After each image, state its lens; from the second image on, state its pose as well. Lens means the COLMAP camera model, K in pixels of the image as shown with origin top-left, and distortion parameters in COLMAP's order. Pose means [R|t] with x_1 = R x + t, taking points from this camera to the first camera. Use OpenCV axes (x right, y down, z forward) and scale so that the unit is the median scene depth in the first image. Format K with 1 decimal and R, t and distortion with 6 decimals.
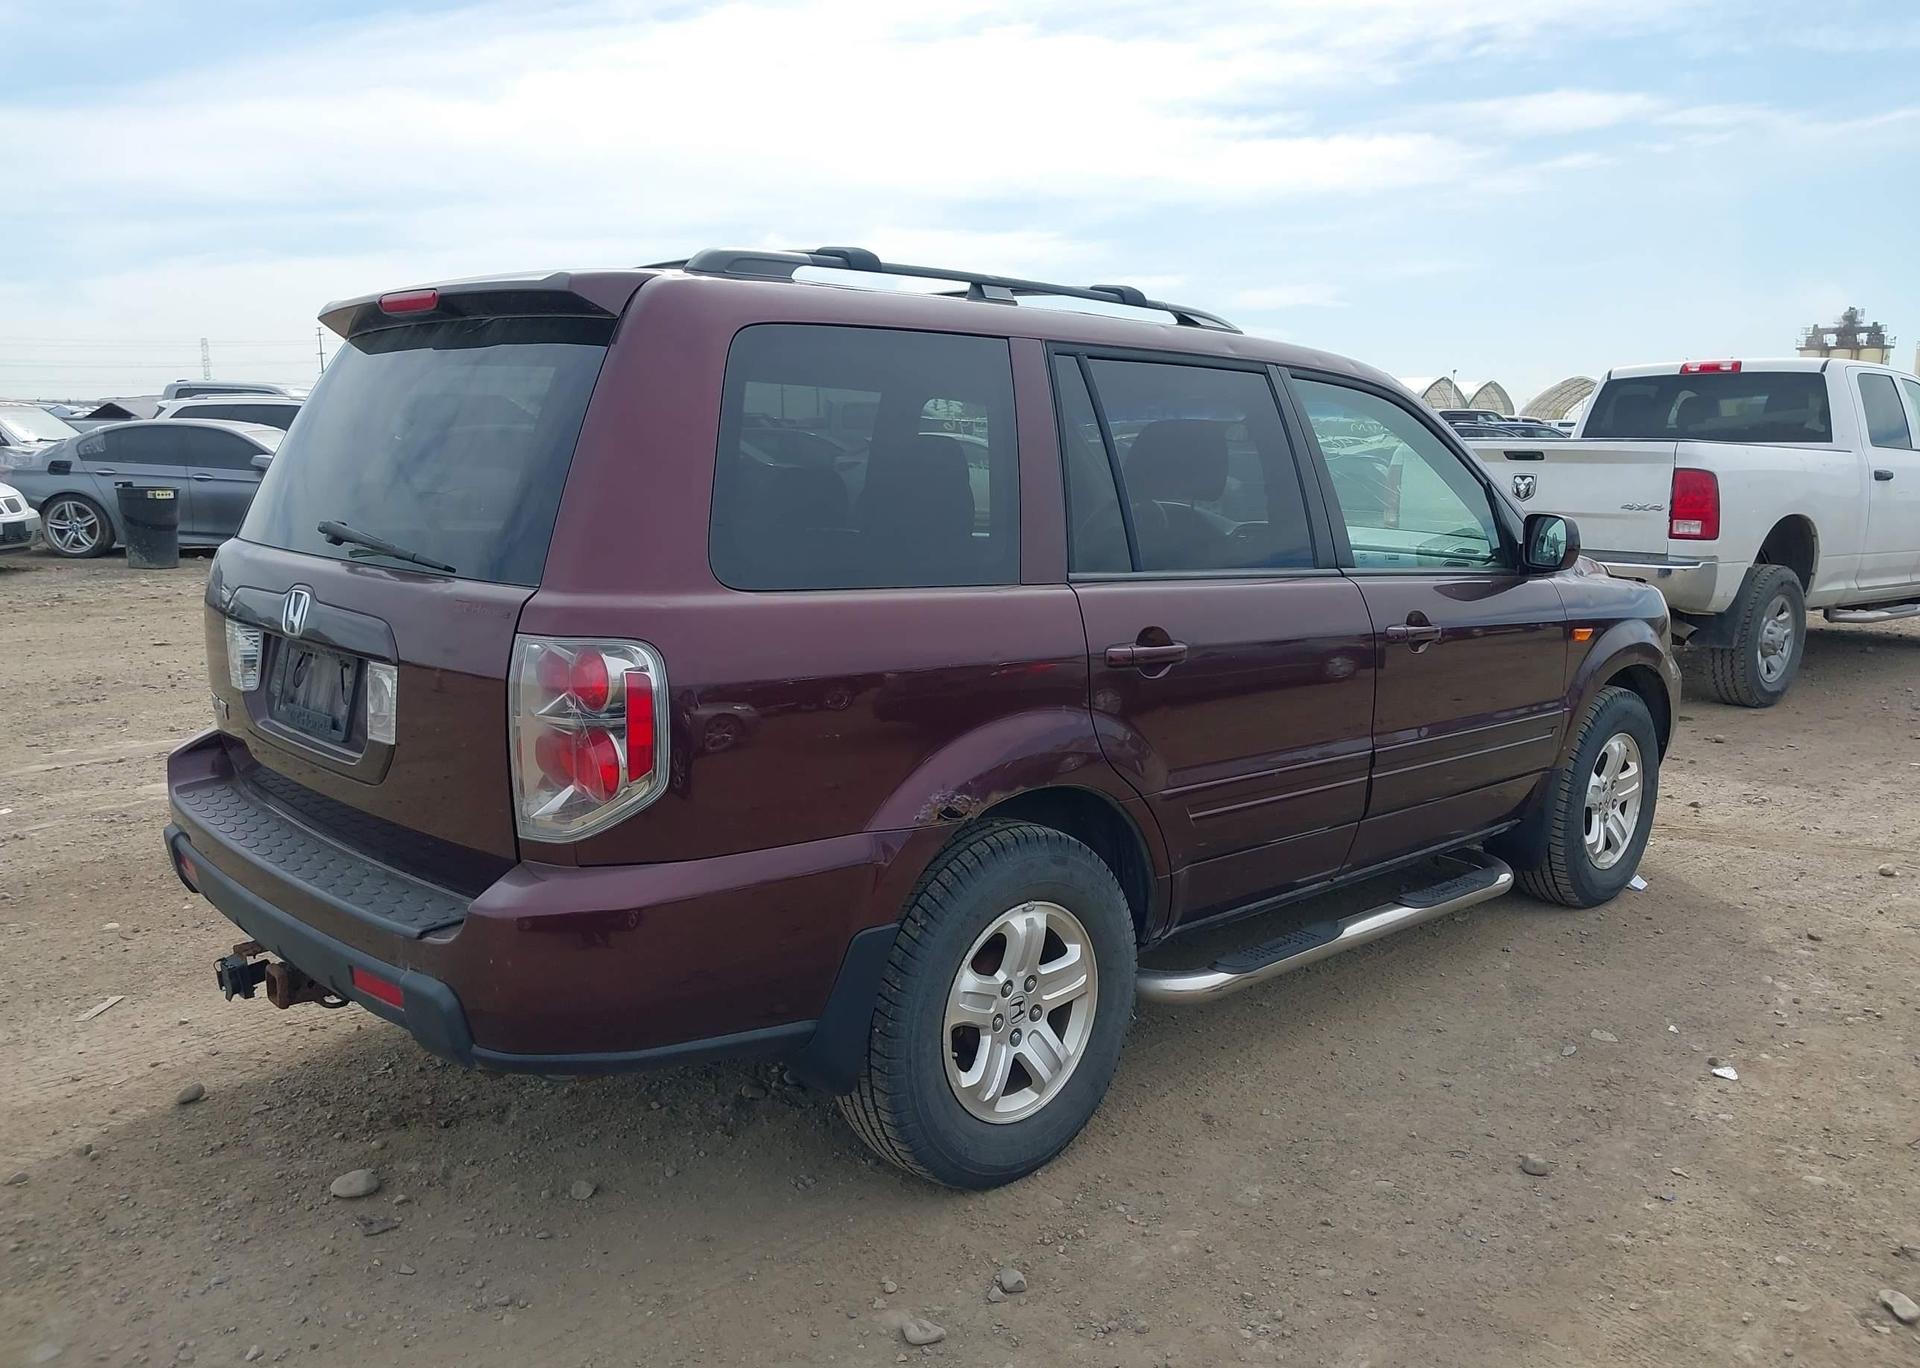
lens RADIAL K [[1528.5, 0, 973.9], [0, 1528.5, 693.1], [0, 0, 1]] dist [0.026112, -0.027557]
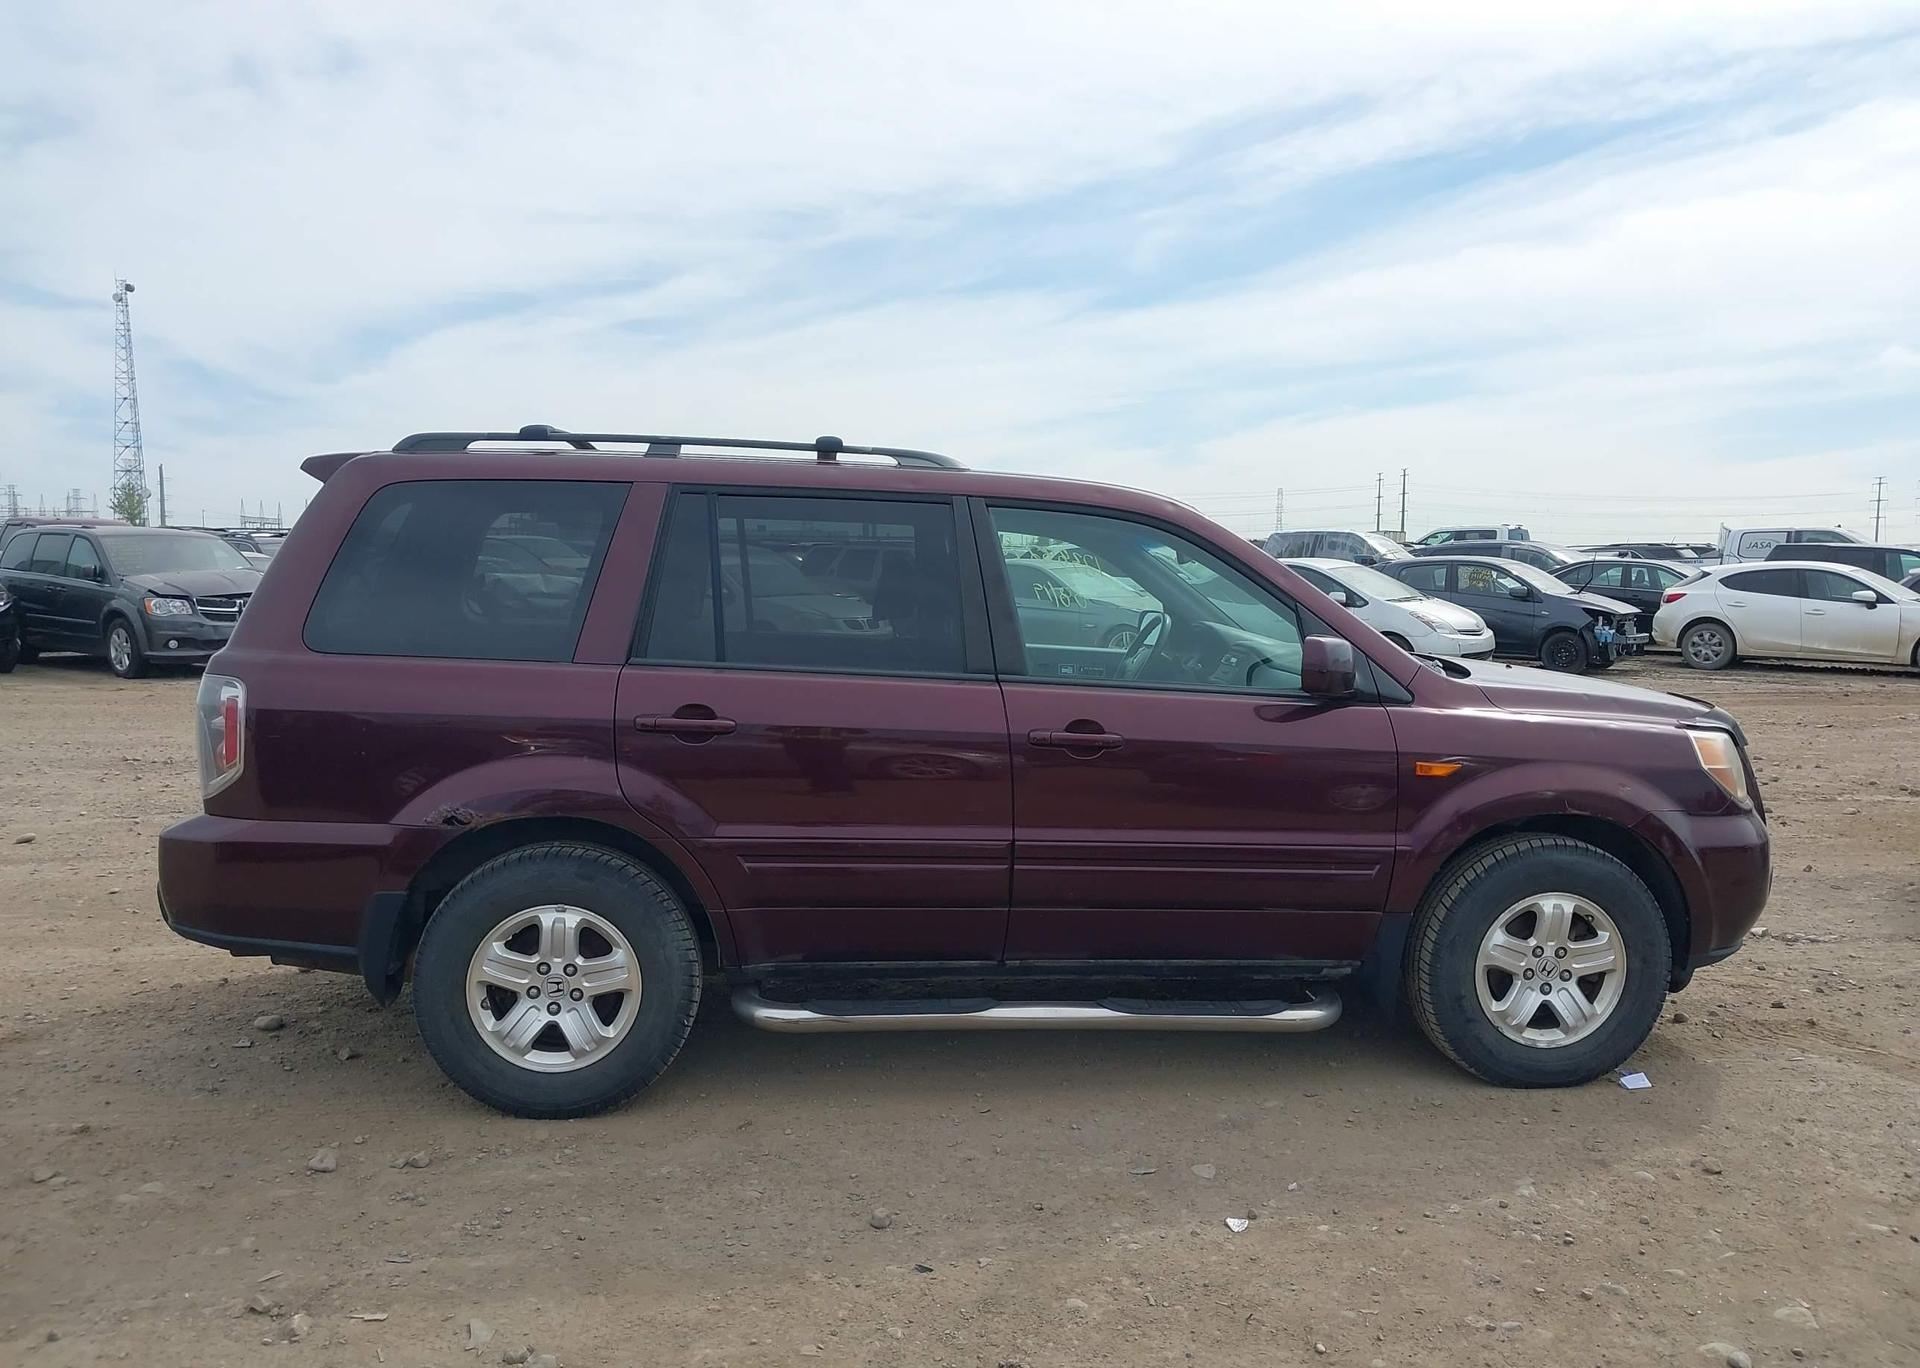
lens RADIAL K [[1528.5, 0, 972.2], [0, 1528.5, 684.0], [0, 0, 1]] dist [0.026112, -0.027557]
pose [[0.784179, 0.044232, -0.618956, 0.970139], [-0.102176, 0.993046, -0.058485, -0.009060], [0.612065, 0.109105, 0.783245, 0.138881]]
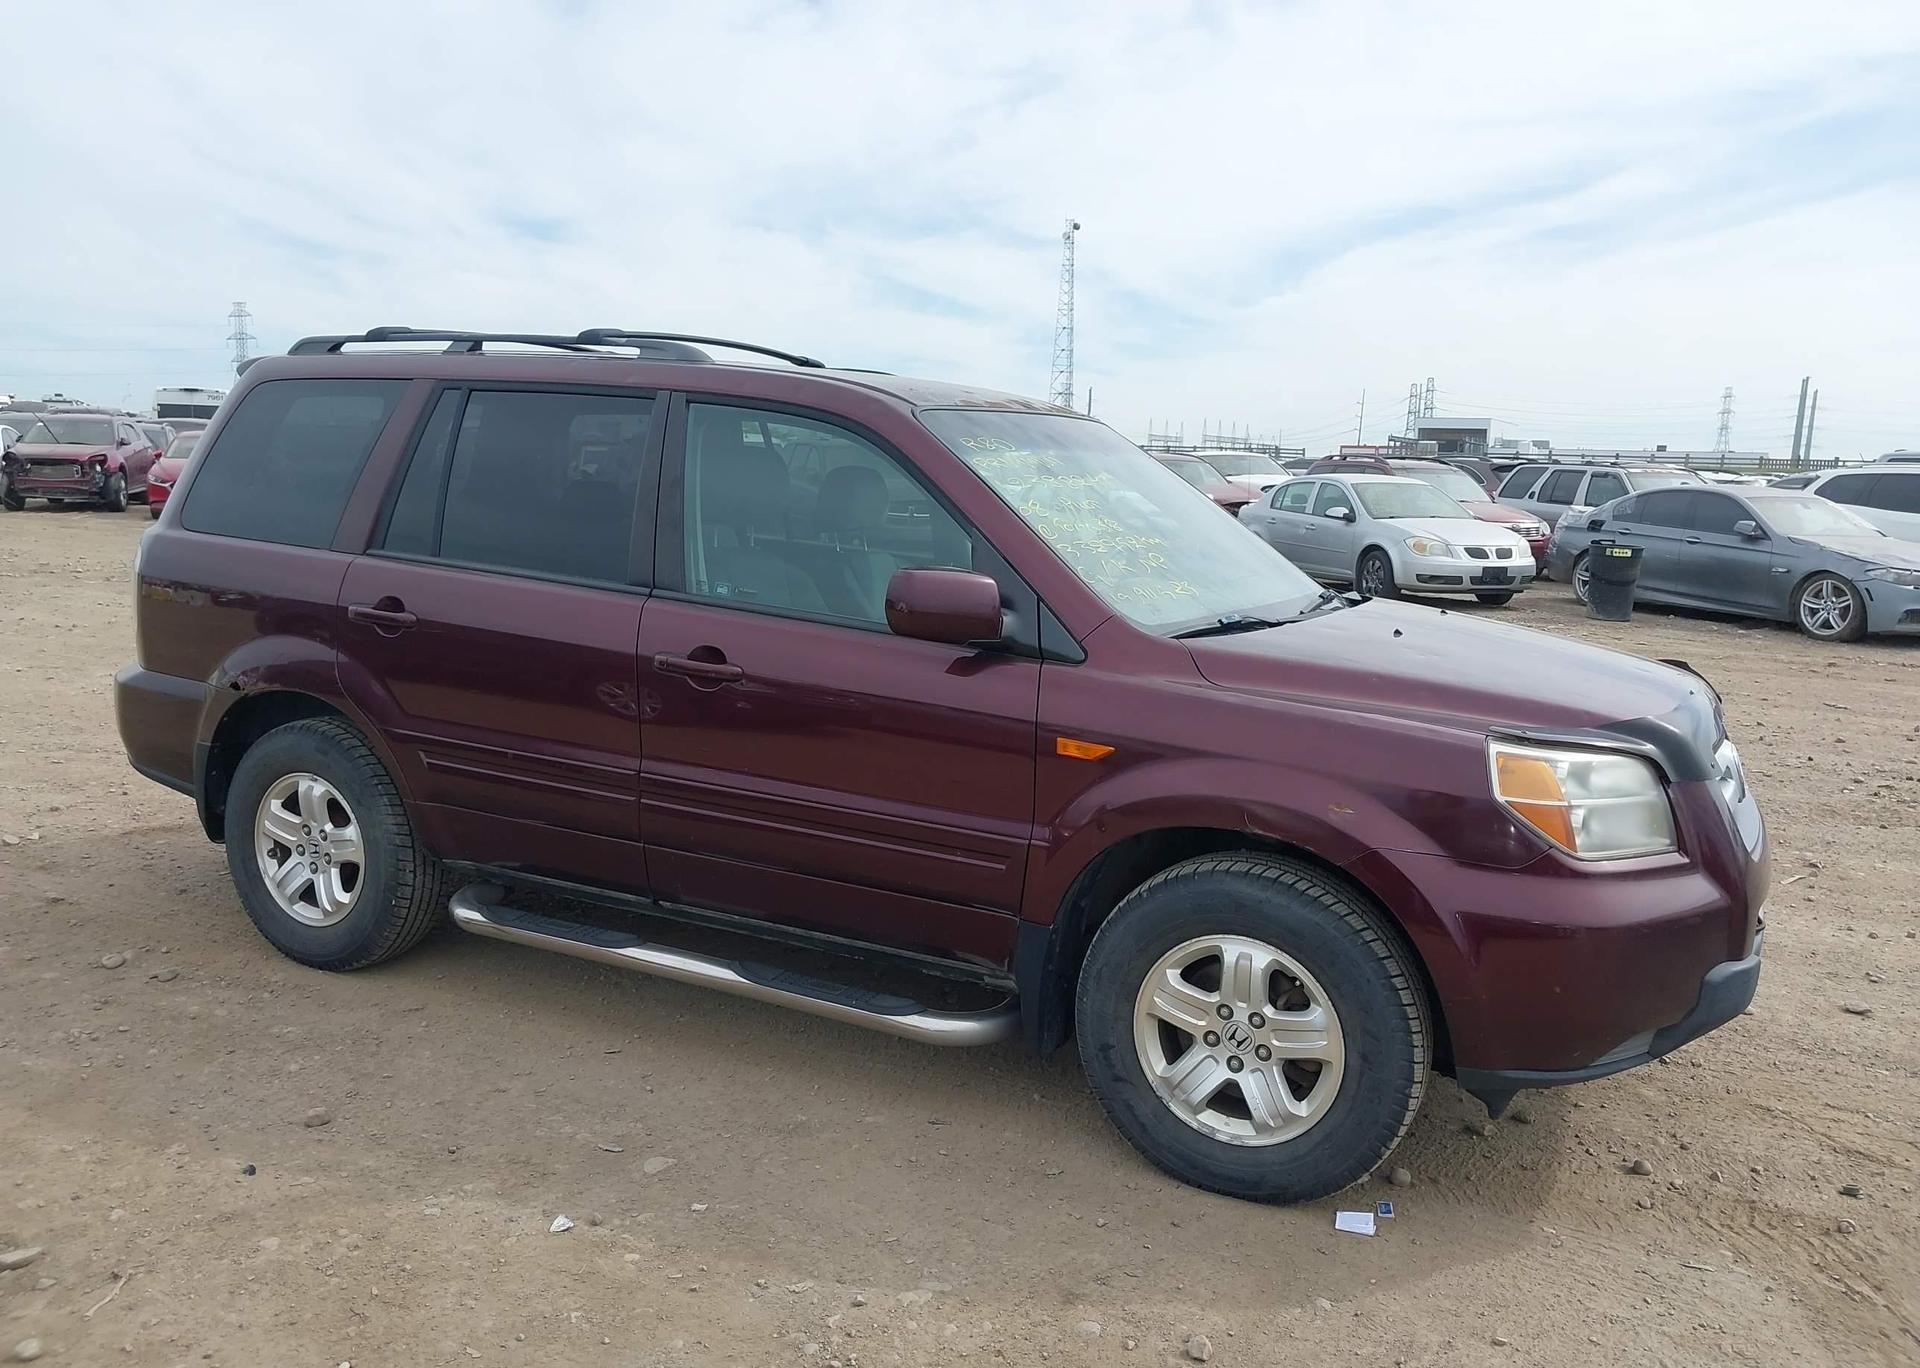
lens RADIAL K [[1528.5, 0, 964.9], [0, 1528.5, 687.0], [0, 0, 1]] dist [0.026112, -0.027557]
pose [[0.320923, 0.136845, -0.937167, 1.348709], [-0.187443, 0.979111, 0.078782, -0.145640], [0.928372, 0.150382, 0.339870, 0.918760]]
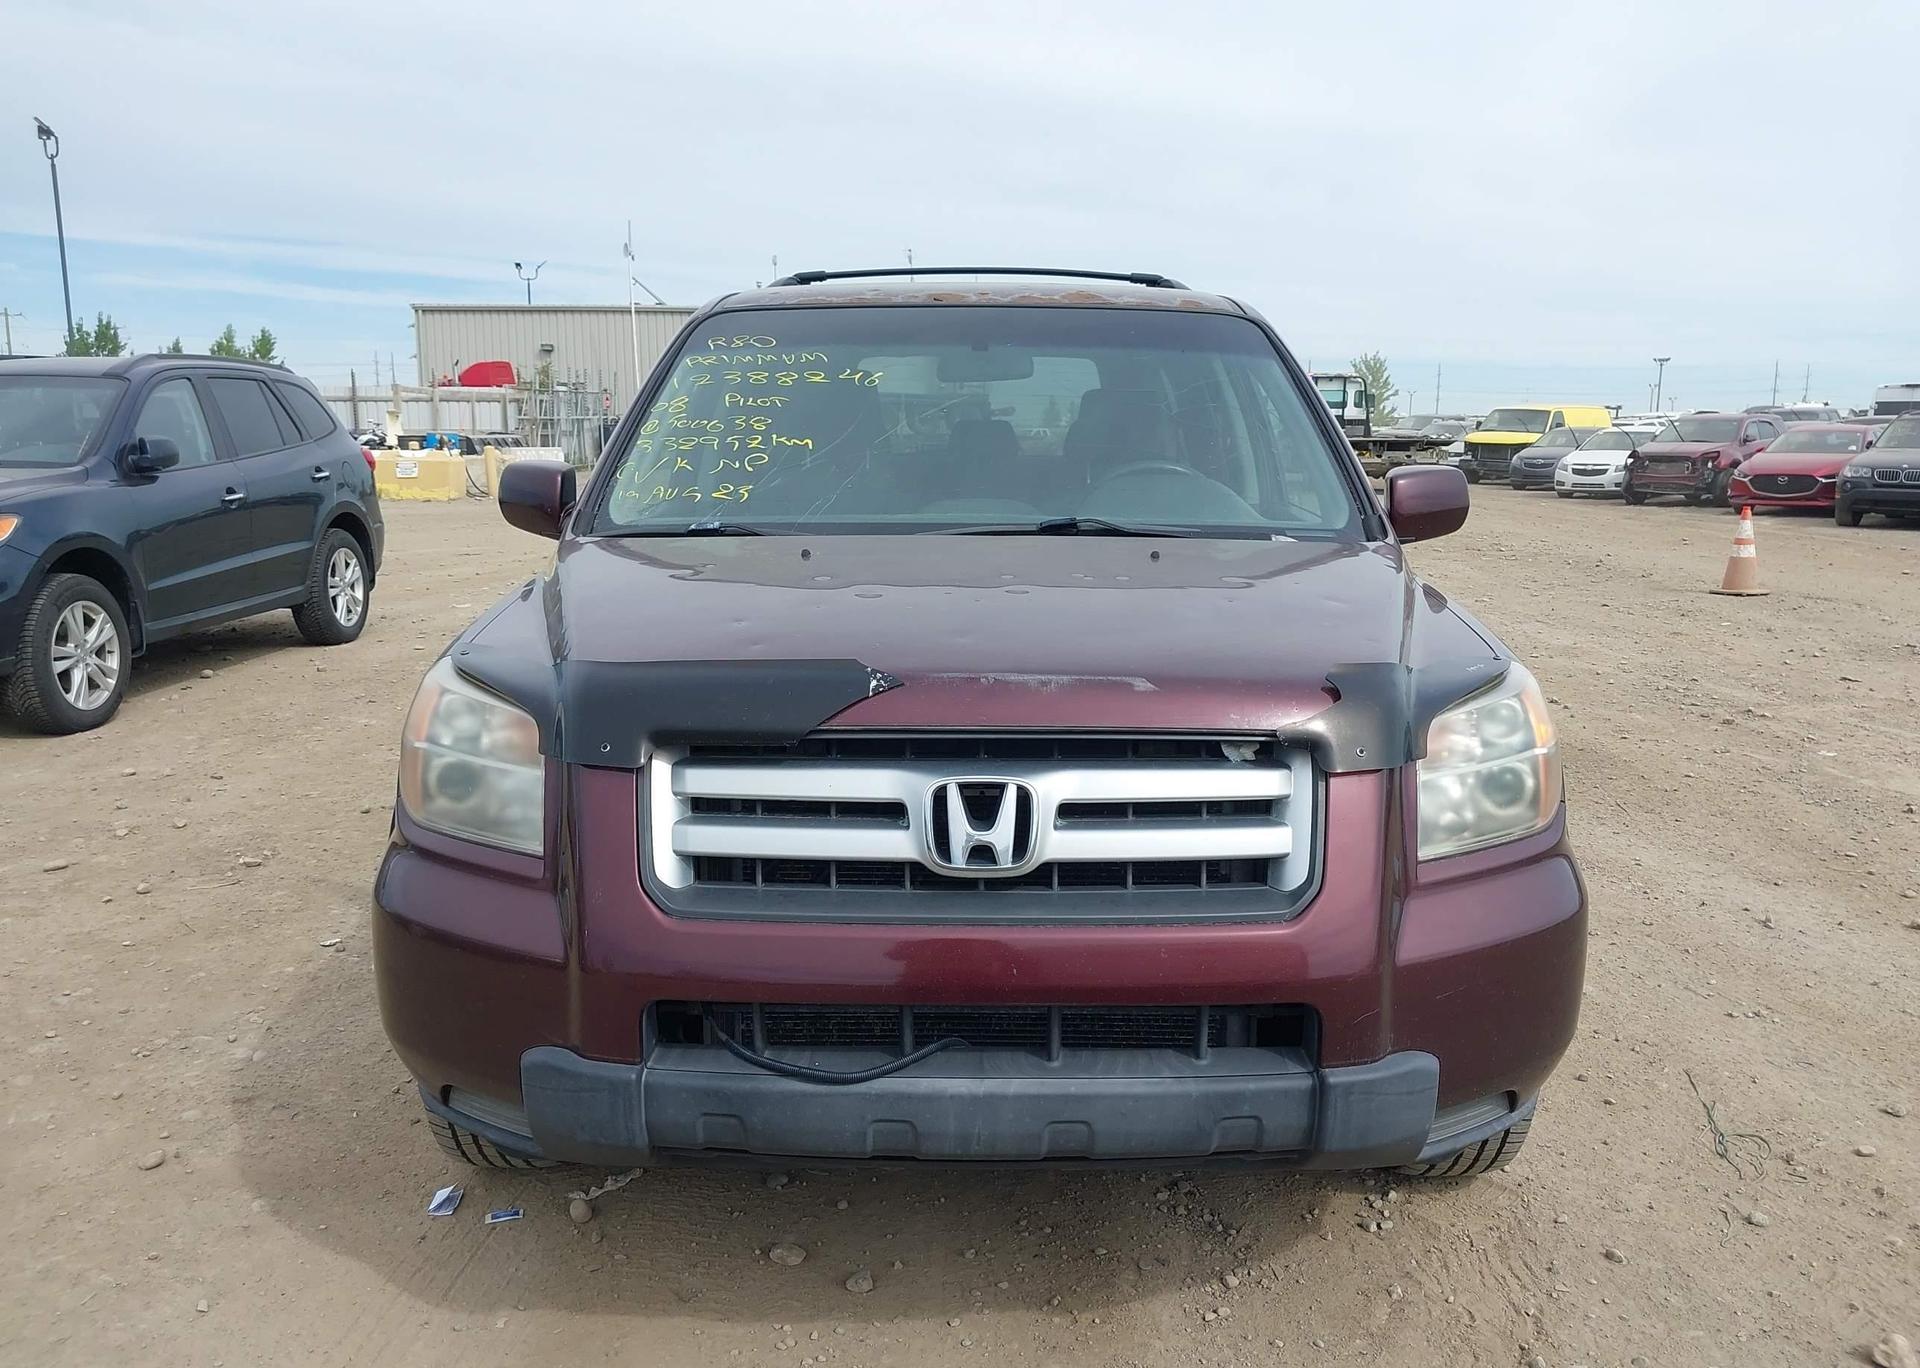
lens RADIAL K [[1528.5, 0, 967.7], [0, 1528.5, 684.2], [0, 0, 1]] dist [0.026112, -0.027557]
pose [[-0.708612, 0.096060, -0.699029, 0.966030], [-0.136951, 0.953126, 0.269806, -0.308158], [0.692180, 0.286920, -0.662241, 2.091302]]
